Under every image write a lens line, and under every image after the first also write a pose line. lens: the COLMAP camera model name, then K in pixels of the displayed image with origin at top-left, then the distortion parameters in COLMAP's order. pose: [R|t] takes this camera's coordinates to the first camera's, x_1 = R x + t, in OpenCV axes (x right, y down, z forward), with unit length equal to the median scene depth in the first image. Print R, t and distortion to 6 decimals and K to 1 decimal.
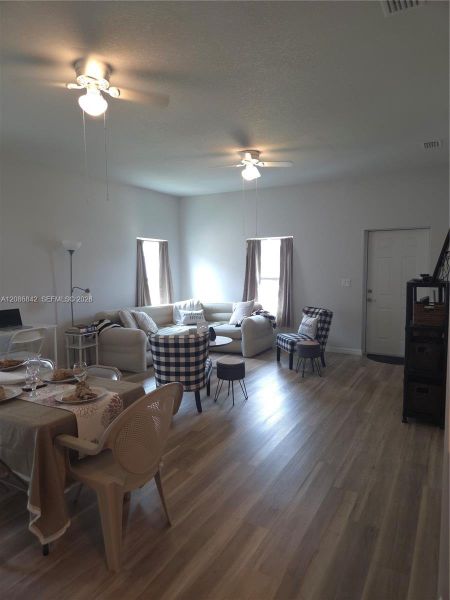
lens RADIAL K [[400.8, 0, 224.6], [0, 400.8, 302.9], [0, 0, 1]] dist [0.059701, -0.048541]
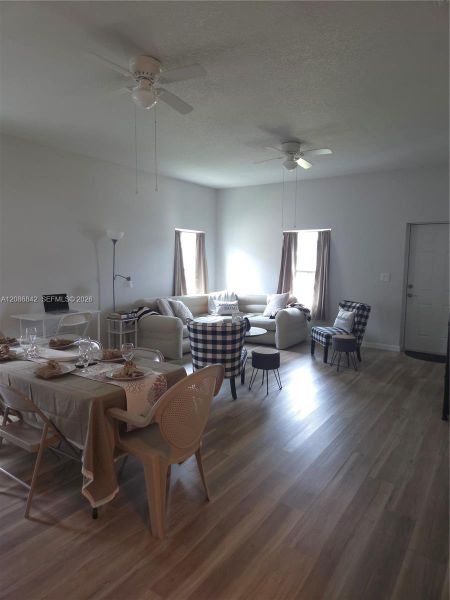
lens RADIAL K [[400.8, 0, 219.8], [0, 400.8, 299.9], [0, 0, 1]] dist [0.059701, -0.048541]
pose [[0.995617, 0.028241, -0.089155, -0.015764], [-0.027358, 0.999564, 0.011119, 0.009733], [0.089430, -0.008631, 0.995956, -0.022230]]
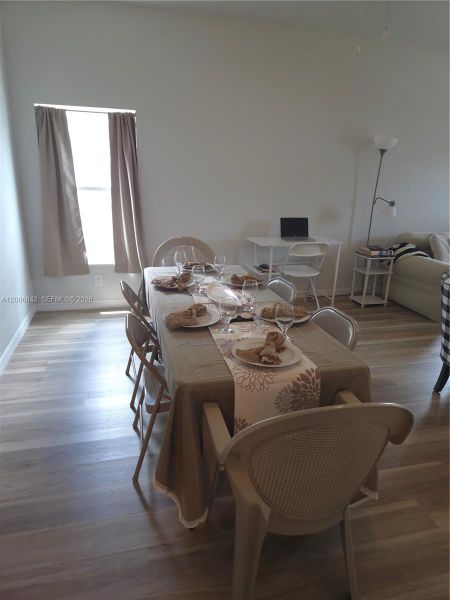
lens RADIAL K [[400.8, 0, 224.0], [0, 400.8, 298.5], [0, 0, 1]] dist [0.059701, -0.048541]
pose [[0.691383, 0.240946, -0.681128, 0.022914], [-0.102320, 0.965904, 0.237824, -0.008610], [0.715206, -0.094734, 0.692463, 0.292138]]
